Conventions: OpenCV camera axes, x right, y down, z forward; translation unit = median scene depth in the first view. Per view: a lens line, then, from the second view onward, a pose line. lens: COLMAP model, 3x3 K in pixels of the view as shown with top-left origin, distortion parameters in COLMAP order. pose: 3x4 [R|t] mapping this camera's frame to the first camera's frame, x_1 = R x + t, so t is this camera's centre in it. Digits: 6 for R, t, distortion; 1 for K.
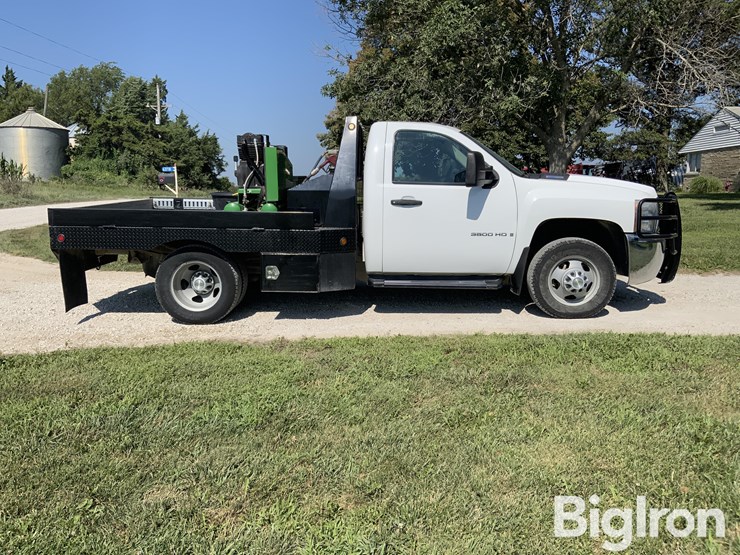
lens RADIAL K [[612.0, 0, 370.0], [0, 612.0, 277.5], [0, 0, 1]] dist [0.088857, -0.143407]
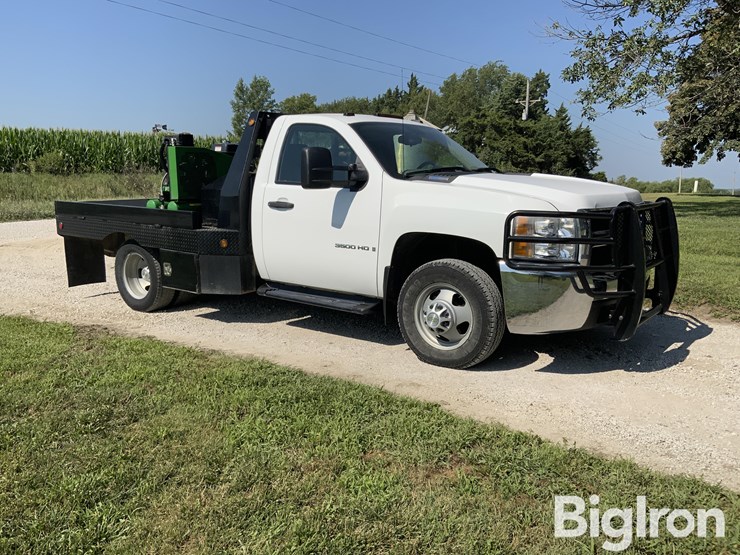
lens RADIAL K [[631.2, 0, 380.8], [0, 631.2, 288.3], [0, 0, 1]] dist [0.074448, -0.163851]
pose [[0.812993, 0.105456, -0.572644, 0.694752], [-0.094442, 0.994322, 0.049029, -0.058383], [0.574564, 0.014221, 0.818336, 0.318810]]
